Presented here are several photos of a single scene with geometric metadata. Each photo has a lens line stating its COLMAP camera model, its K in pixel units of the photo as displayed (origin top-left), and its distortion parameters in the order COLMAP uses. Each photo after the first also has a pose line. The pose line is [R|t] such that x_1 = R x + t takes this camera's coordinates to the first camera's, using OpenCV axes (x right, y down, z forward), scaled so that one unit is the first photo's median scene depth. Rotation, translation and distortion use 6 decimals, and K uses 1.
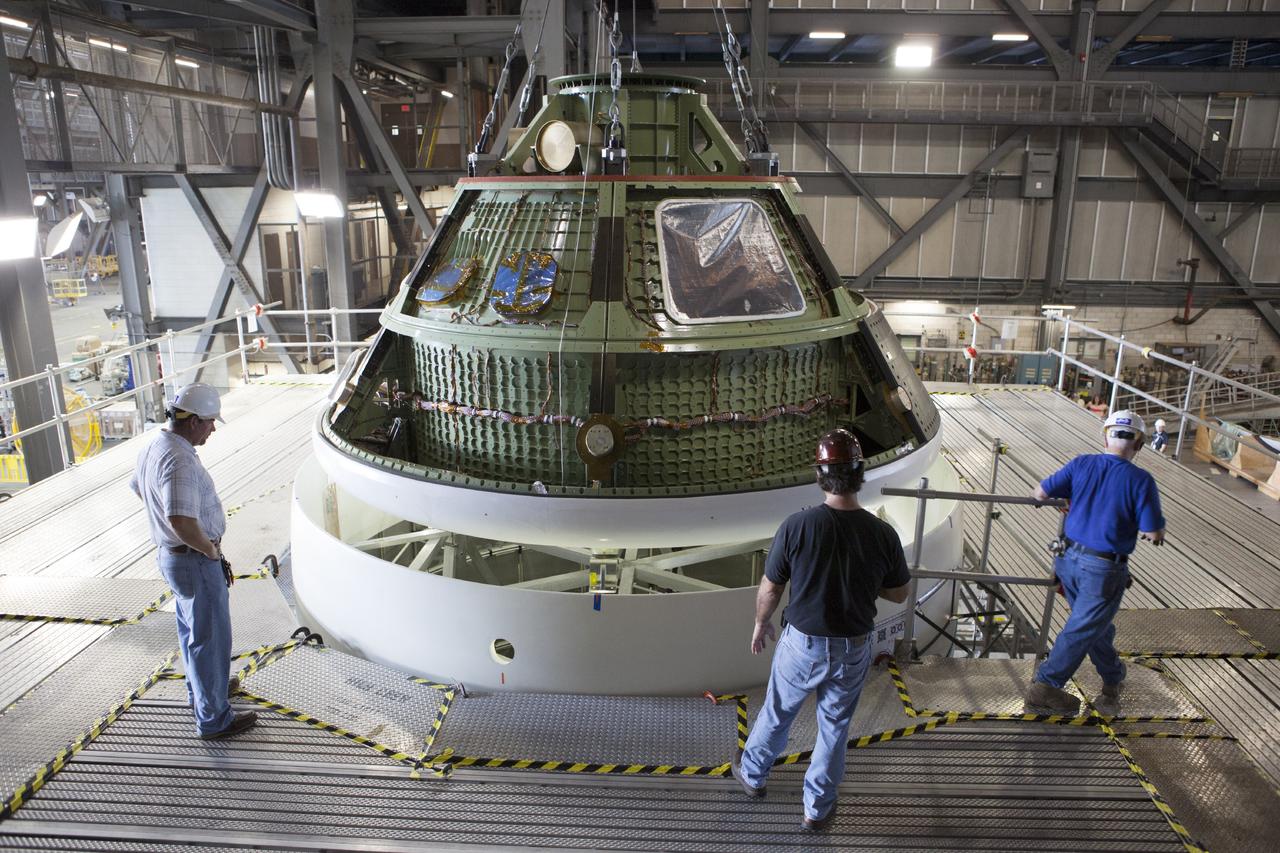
lens RADIAL K [[882.1, 0, 640.0], [0, 882.1, 426.5], [0, 0, 1]] dist [-0.110420, 0.076990]
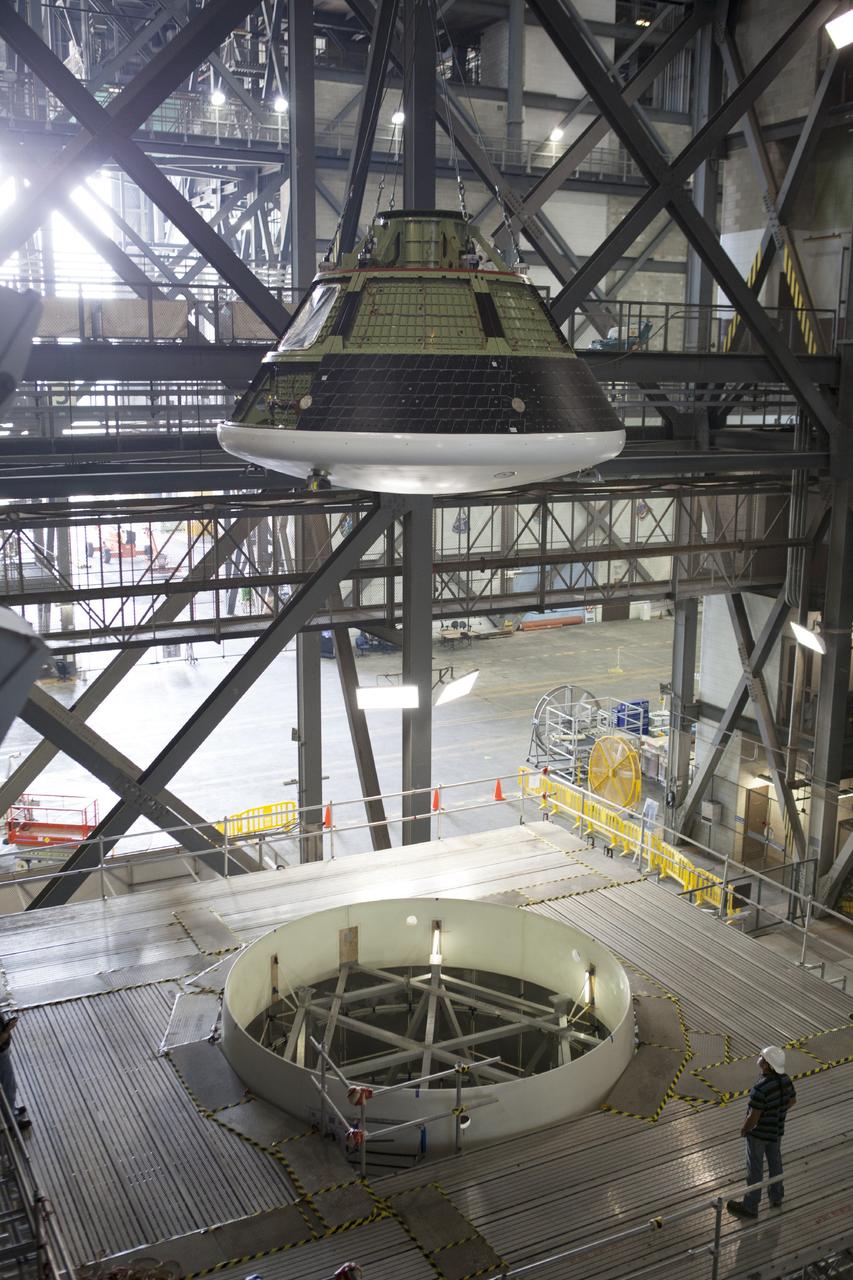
lens RADIAL K [[1292.7, 0, 426.5], [0, 1292.7, 640.0], [0, 0, 1]] dist [-0.096945, 0.149185]
pose [[0.497526, 0.176949, -0.849210, 0.414447], [-0.237694, 0.969313, 0.062718, -0.155564], [0.834248, 0.170648, 0.524318, -0.073885]]
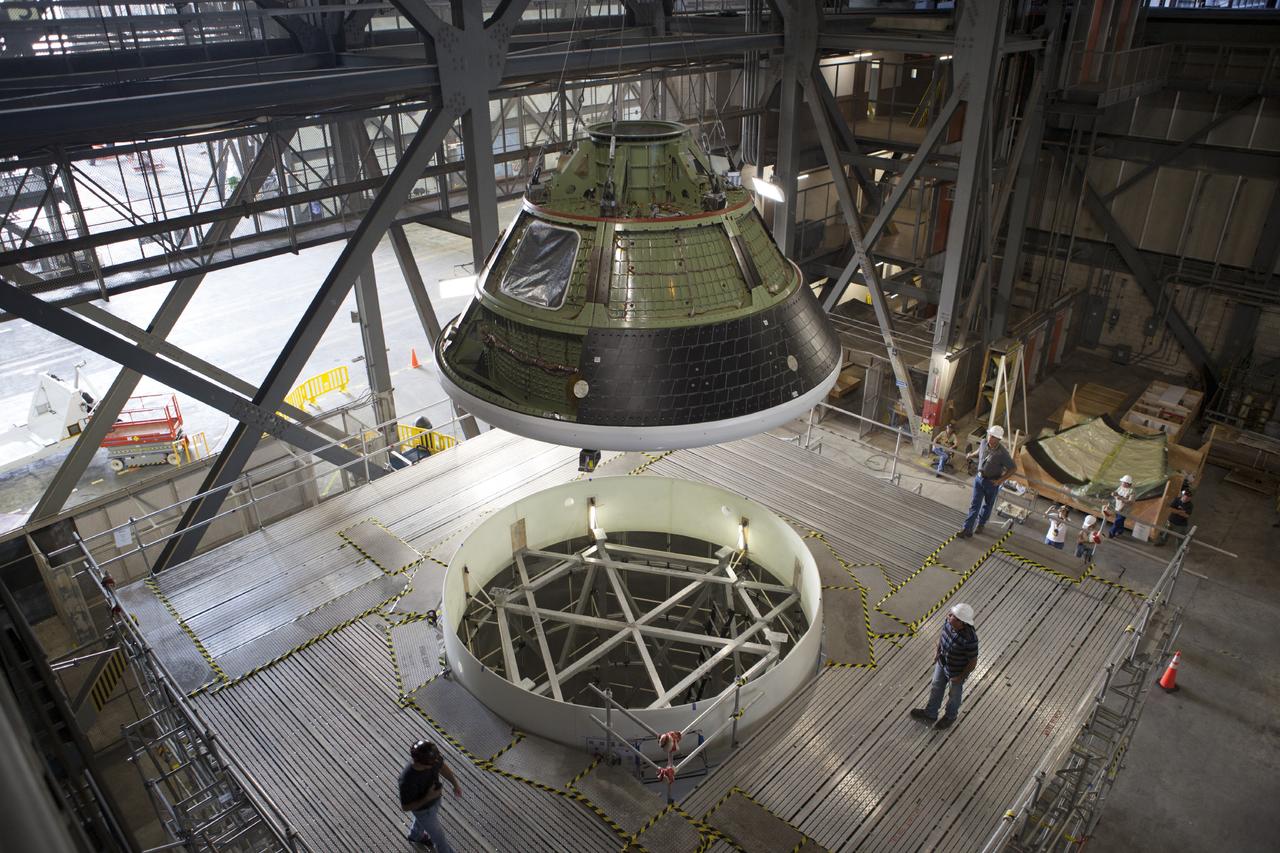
lens RADIAL K [[882.1, 0, 640.0], [0, 882.1, 426.5], [0, 0, 1]] dist [-0.110420, 0.076990]
pose [[0.755715, 0.296028, -0.584177, 0.202296], [-0.165320, 0.949351, 0.267213, -0.153297], [0.633691, -0.105361, 0.766378, -0.062513]]
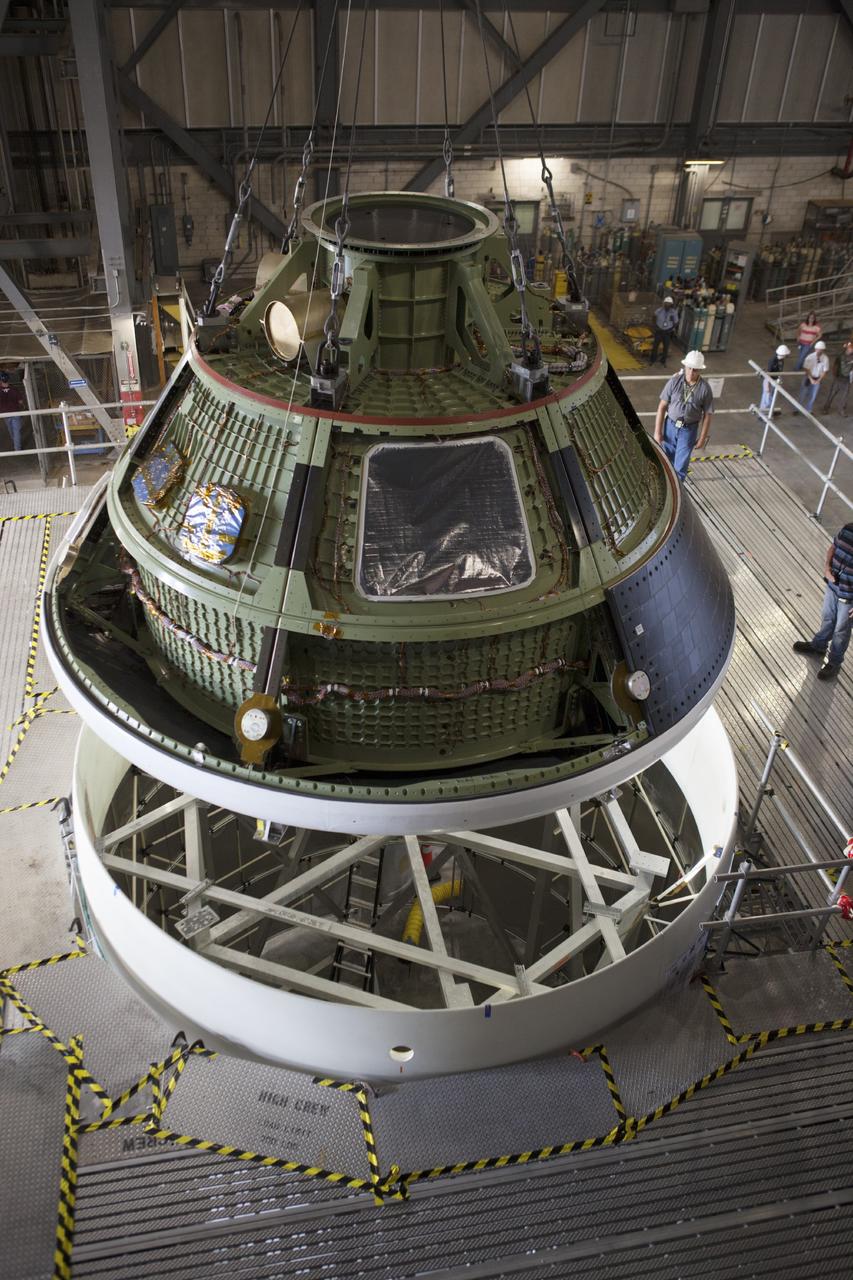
lens RADIAL K [[1080.9, 0, 410.2], [0, 1080.9, 638.3], [0, 0, 1]] dist [-0.028286, 0.002957]
pose [[0.969215, -0.125291, 0.211954, -0.056756], [0.036461, 0.924390, 0.379703, -0.116791], [-0.243501, -0.360286, 0.900501, -0.010857]]
